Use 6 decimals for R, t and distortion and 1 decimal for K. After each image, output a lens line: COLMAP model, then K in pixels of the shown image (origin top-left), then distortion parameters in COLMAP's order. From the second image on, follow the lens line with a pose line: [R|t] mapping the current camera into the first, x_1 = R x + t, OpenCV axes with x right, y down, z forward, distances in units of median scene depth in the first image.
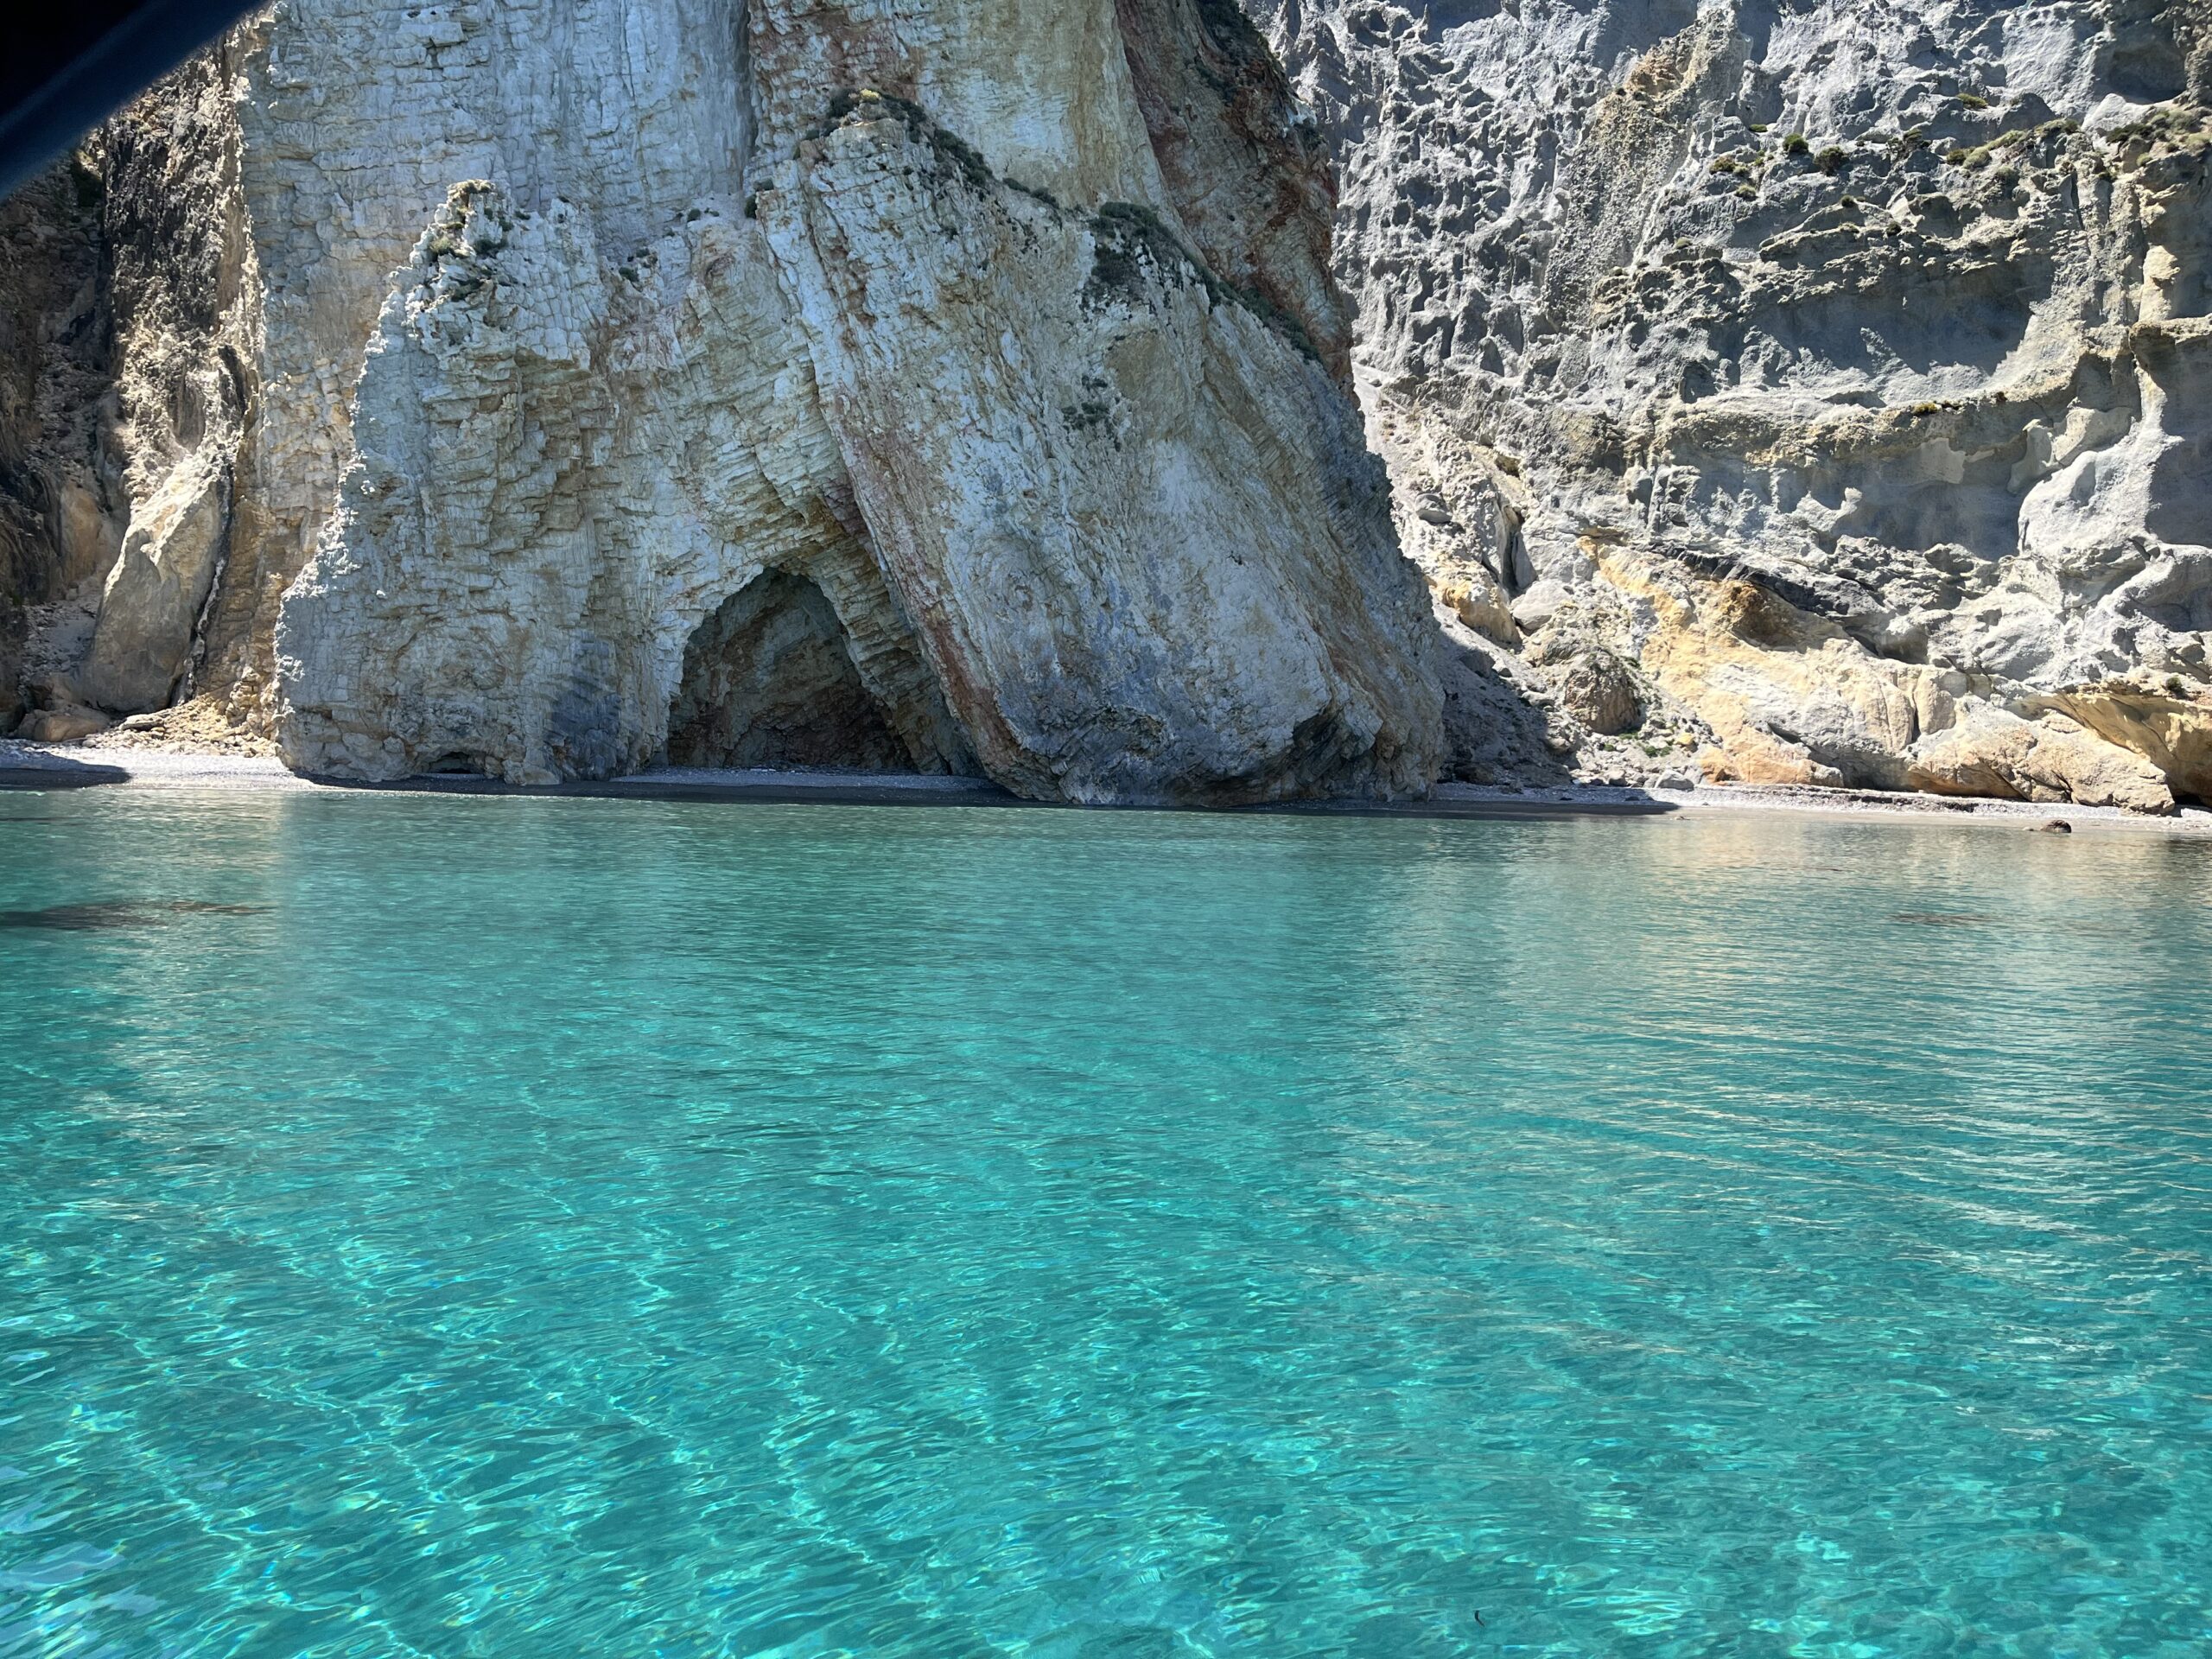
lens RADIAL K [[1584.3, 0, 1106.0], [0, 1584.3, 829.5], [0, 0, 1]] dist [0.074300, -0.095920]
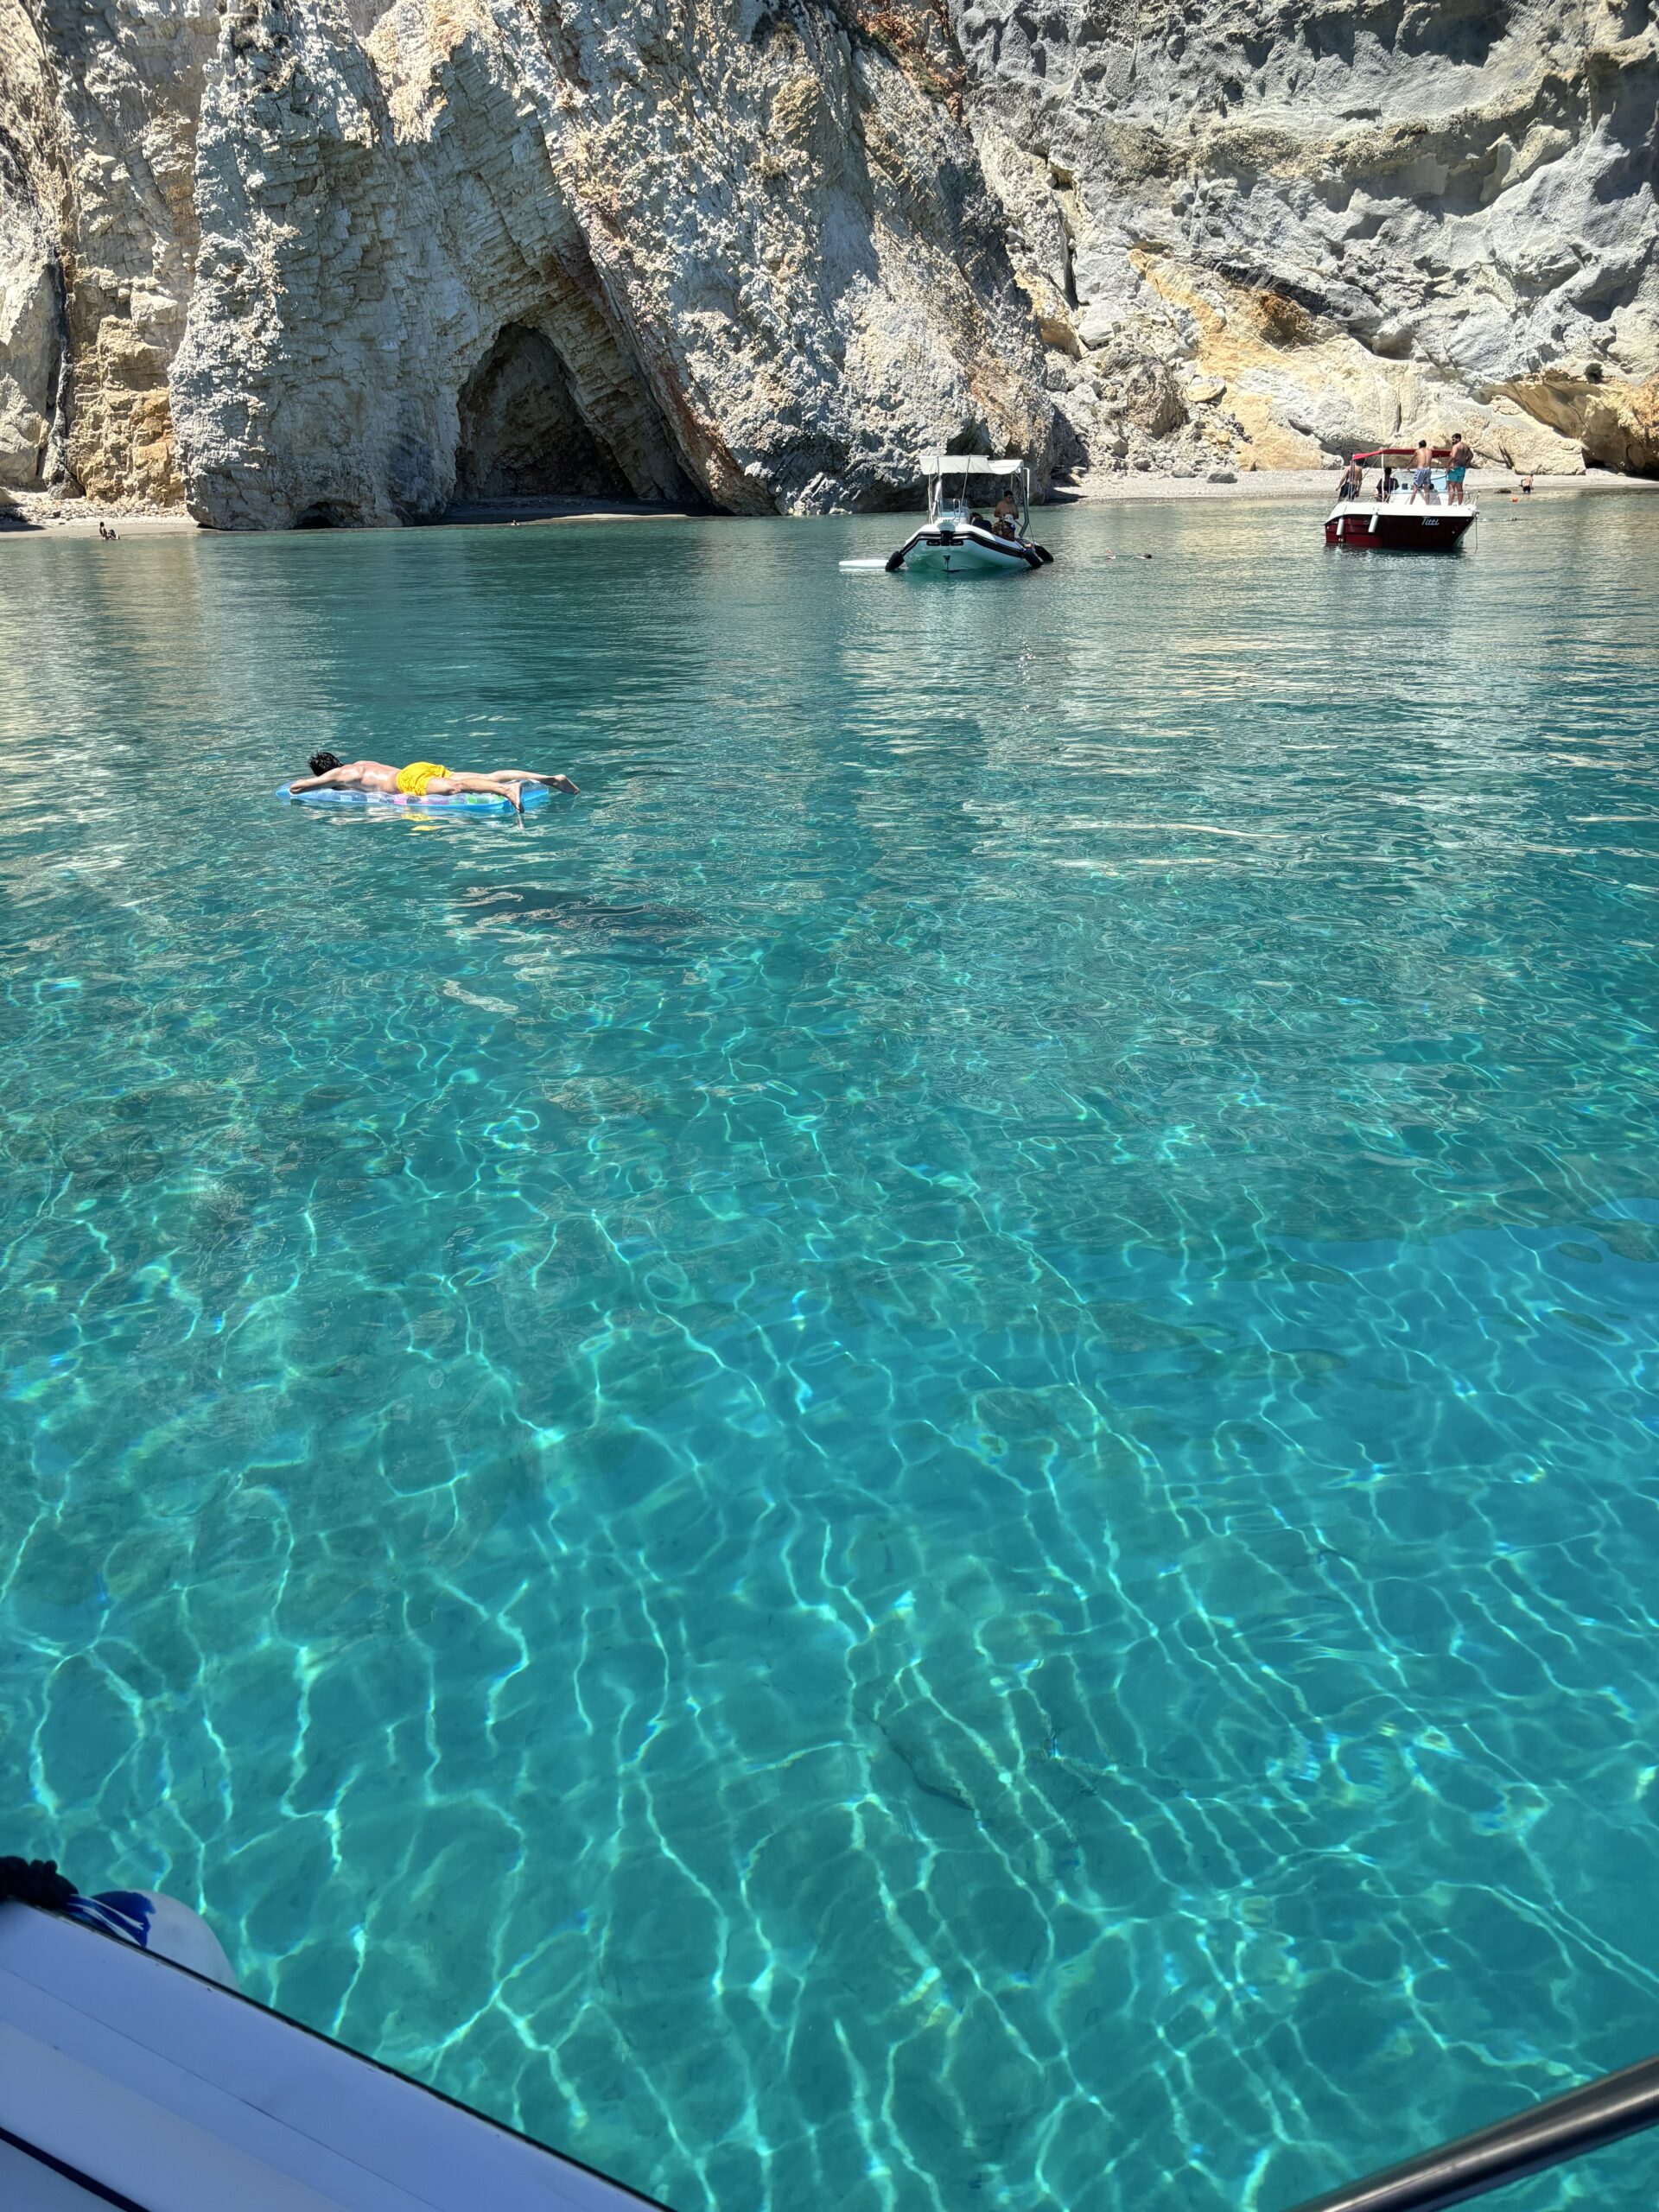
lens RADIAL K [[1713.4, 0, 829.5], [0, 1713.4, 1106.0], [0, 0, 1]] dist [0.037662, -0.032341]
pose [[0.981138, -0.114119, 0.156030, -0.191275], [0.062800, 0.951539, 0.301048, 0.013269], [-0.182824, -0.285571, 0.940757, -0.315076]]
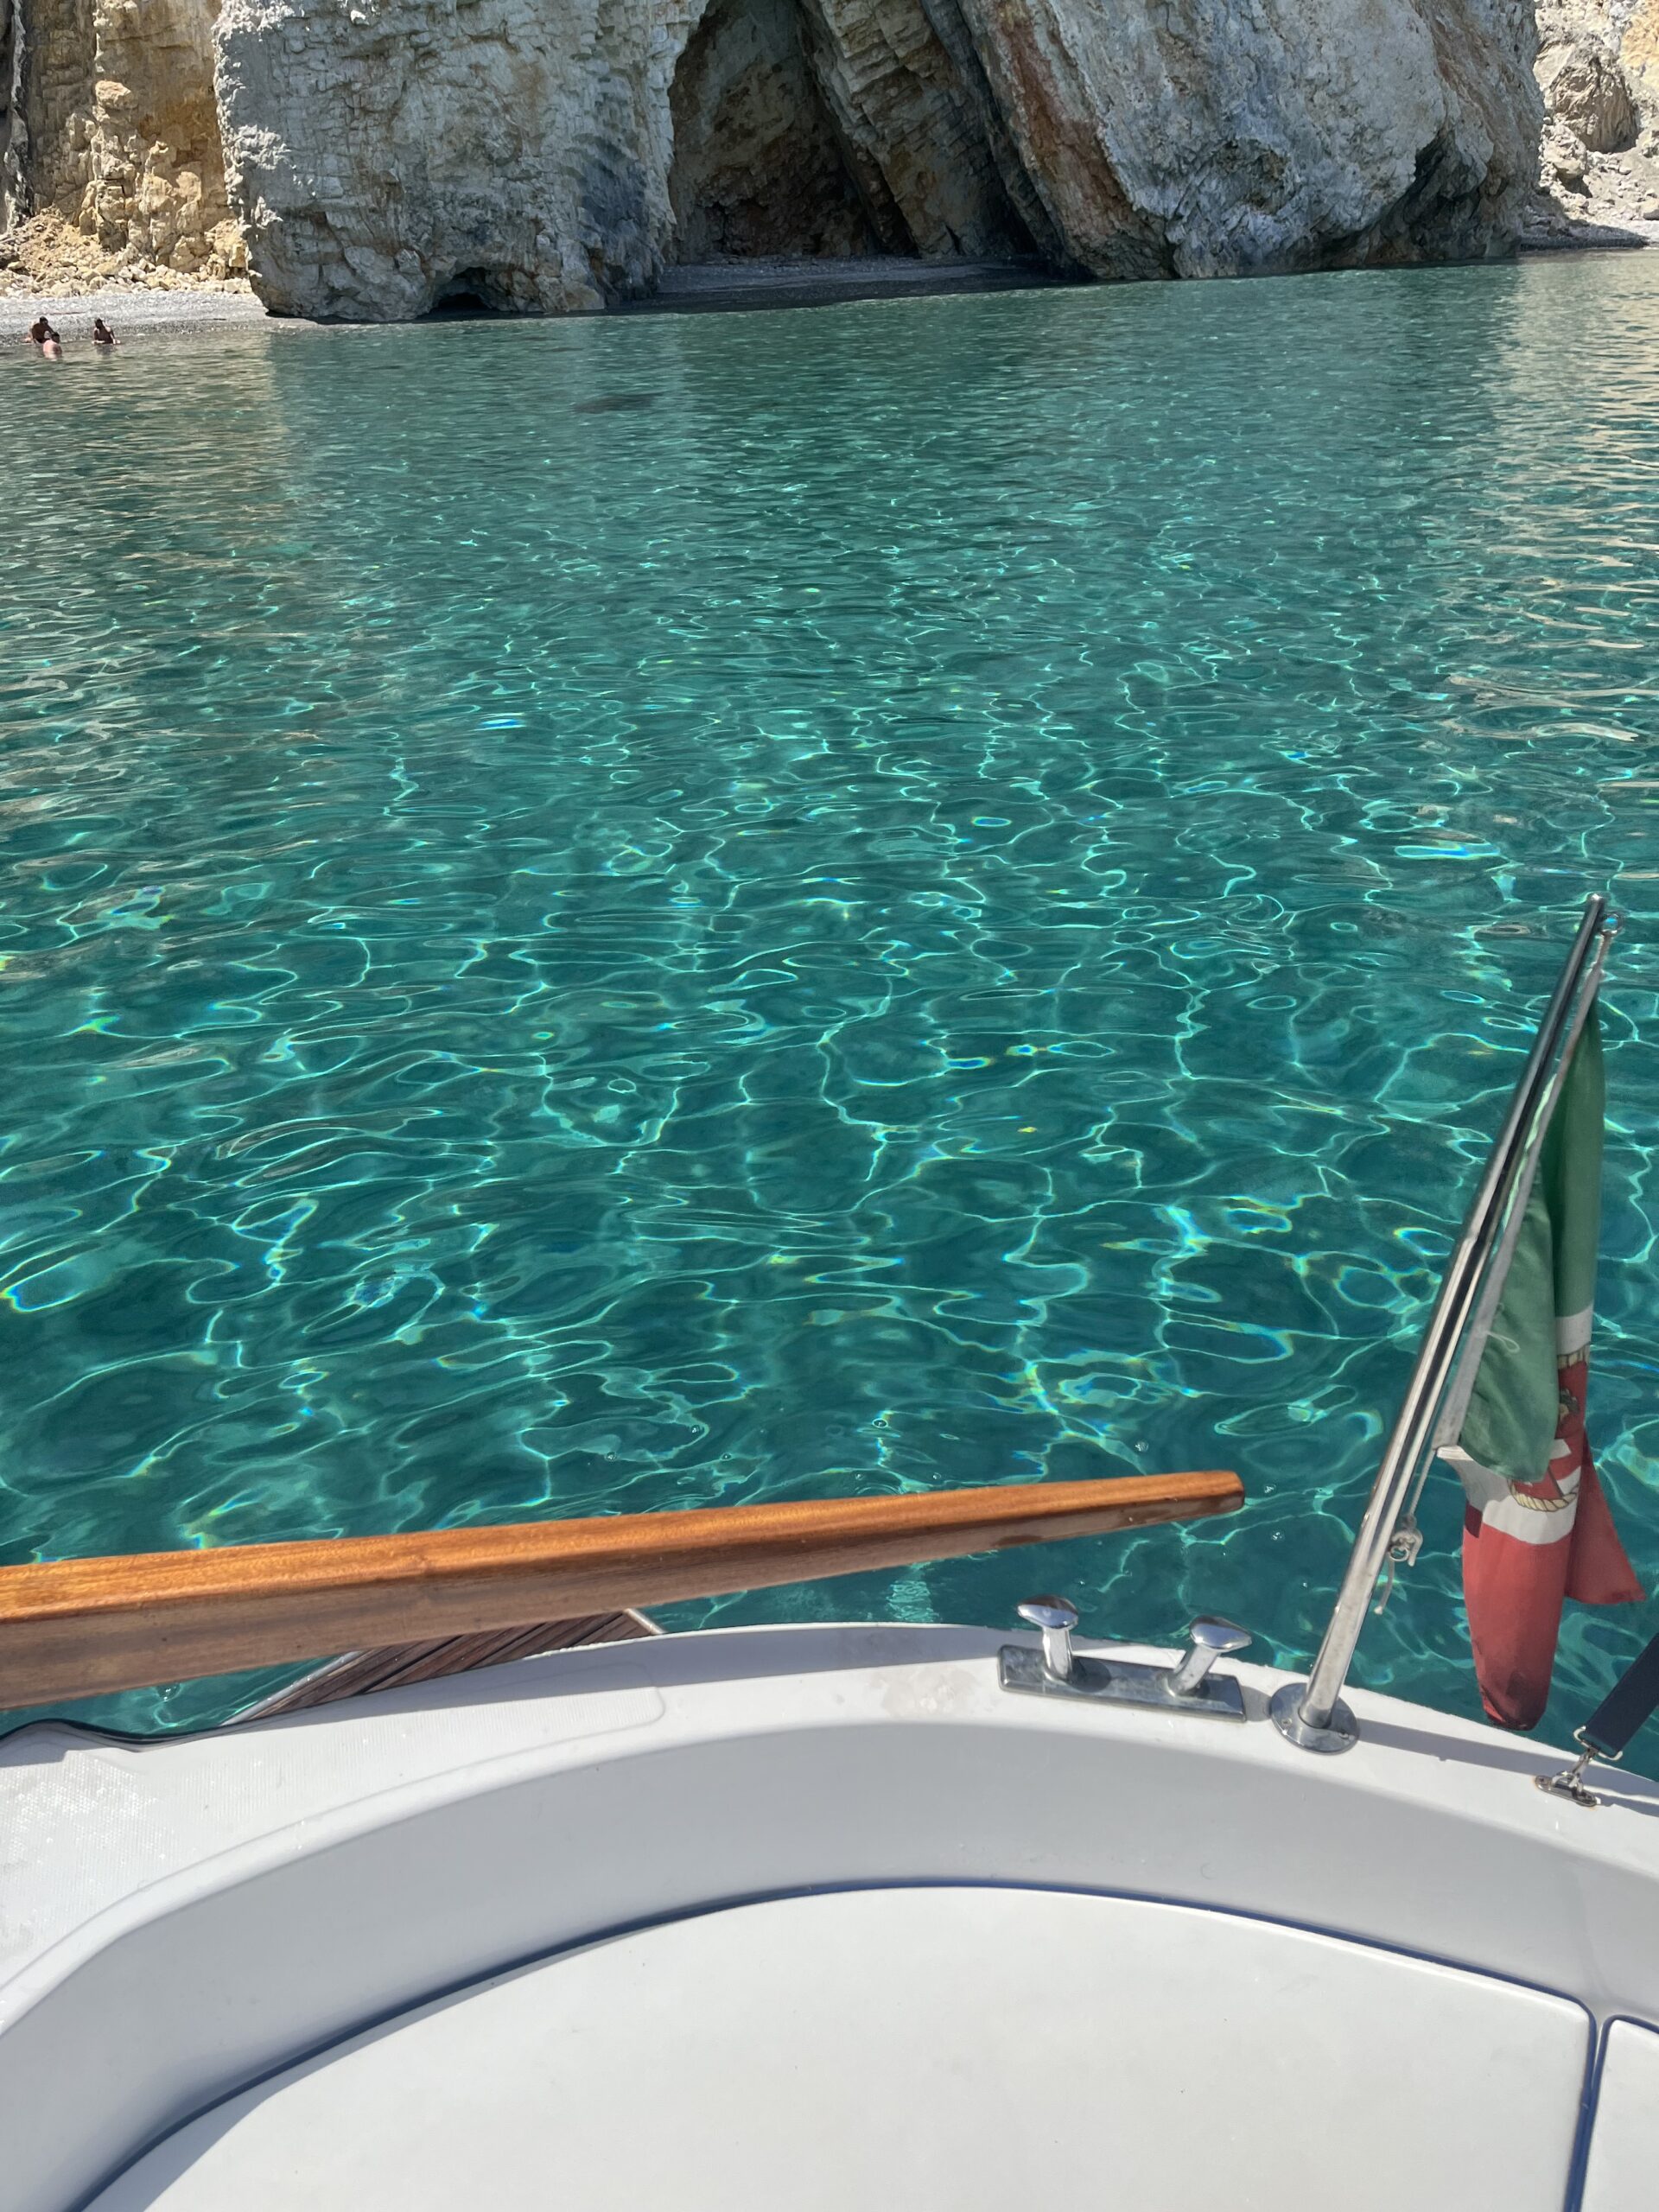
lens RADIAL K [[1584.3, 0, 787.4], [0, 1584.3, 1111.3], [0, 0, 1]] dist [0.074300, -0.095920]
pose [[0.983322, -0.136673, 0.119992, -0.275203], [0.069306, 0.891567, 0.447555, -0.015584], [-0.168150, -0.431775, 0.886169, 0.104244]]
